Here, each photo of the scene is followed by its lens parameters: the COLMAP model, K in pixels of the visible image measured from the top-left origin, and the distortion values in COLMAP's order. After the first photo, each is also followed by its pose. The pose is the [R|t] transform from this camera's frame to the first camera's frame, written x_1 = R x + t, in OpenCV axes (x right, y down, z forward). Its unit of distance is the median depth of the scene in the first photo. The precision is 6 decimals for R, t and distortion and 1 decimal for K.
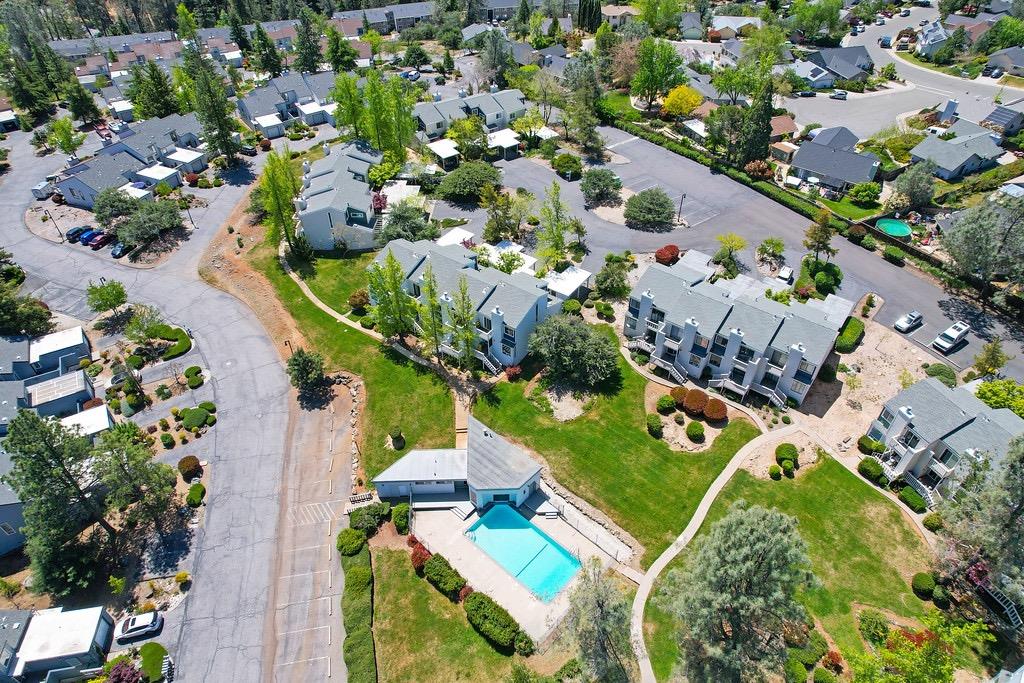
lens RADIAL K [[659.5, 0, 512.5], [0, 659.5, 344.8], [0, 0, 1]] dist [-0.059444, 0.049808]
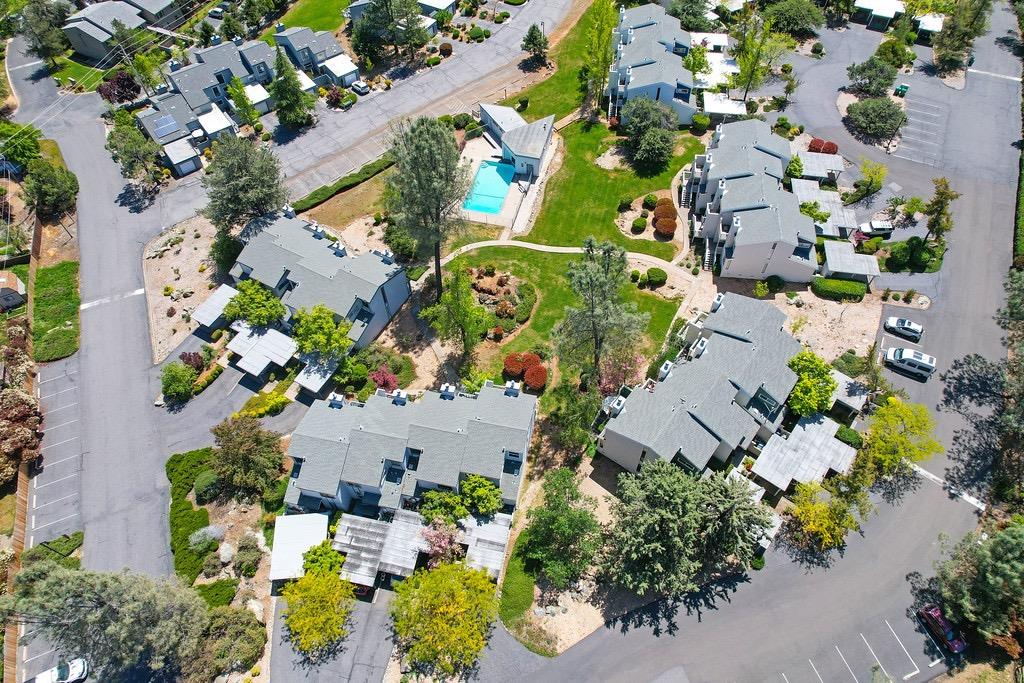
lens RADIAL K [[659.5, 0, 520.7], [0, 659.5, 342.2], [0, 0, 1]] dist [-0.059444, 0.049808]
pose [[0.483124, 0.716085, -0.503800, 0.923736], [-0.583613, 0.692317, 0.424375, -0.105427], [0.652677, 0.088999, 0.752391, -0.046910]]
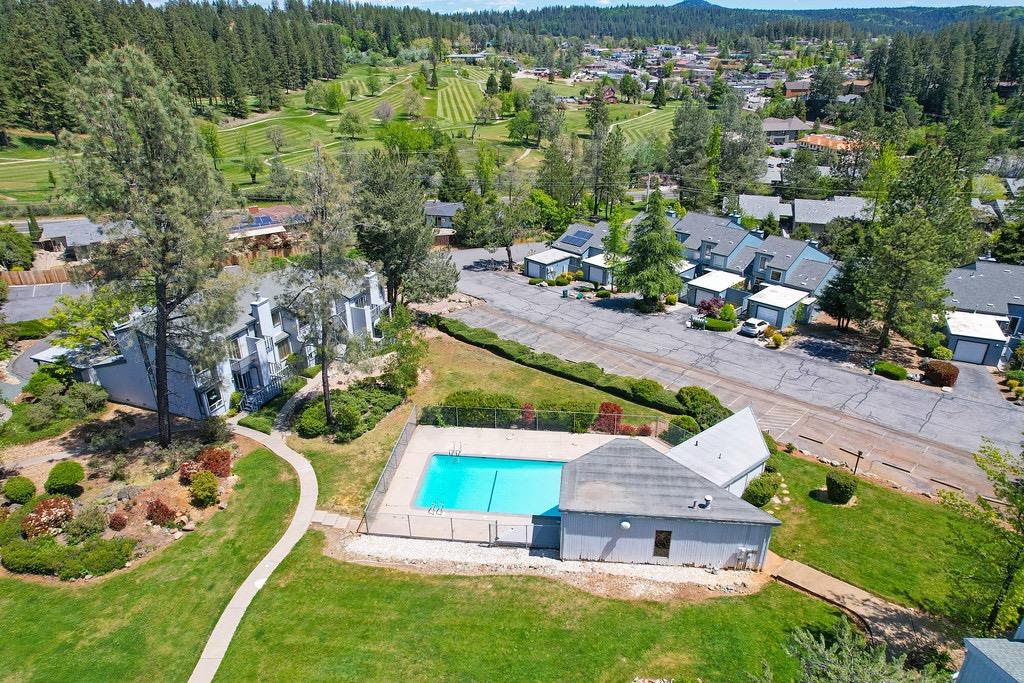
lens RADIAL K [[659.5, 0, 511.3], [0, 659.5, 341.0], [0, 0, 1]] dist [-0.059444, 0.049808]
pose [[-0.806766, 0.262945, -0.529139, 0.272971], [-0.383092, 0.449027, 0.807227, -0.230881], [0.449854, 0.853952, -0.261528, 0.912632]]
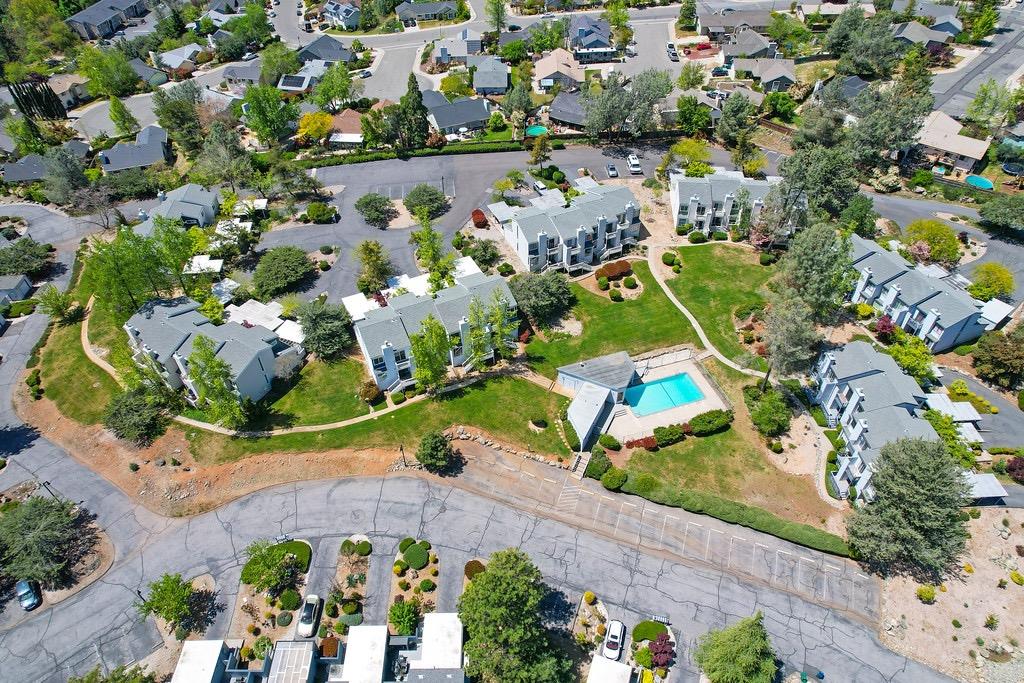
lens RADIAL K [[659.5, 0, 513.8], [0, 659.5, 337.7], [0, 0, 1]] dist [-0.059444, 0.049808]
pose [[0.480949, -0.599122, 0.640110, -0.887468], [0.591255, 0.760732, 0.267779, -0.333426], [-0.647384, 0.249680, 0.720107, 0.101478]]
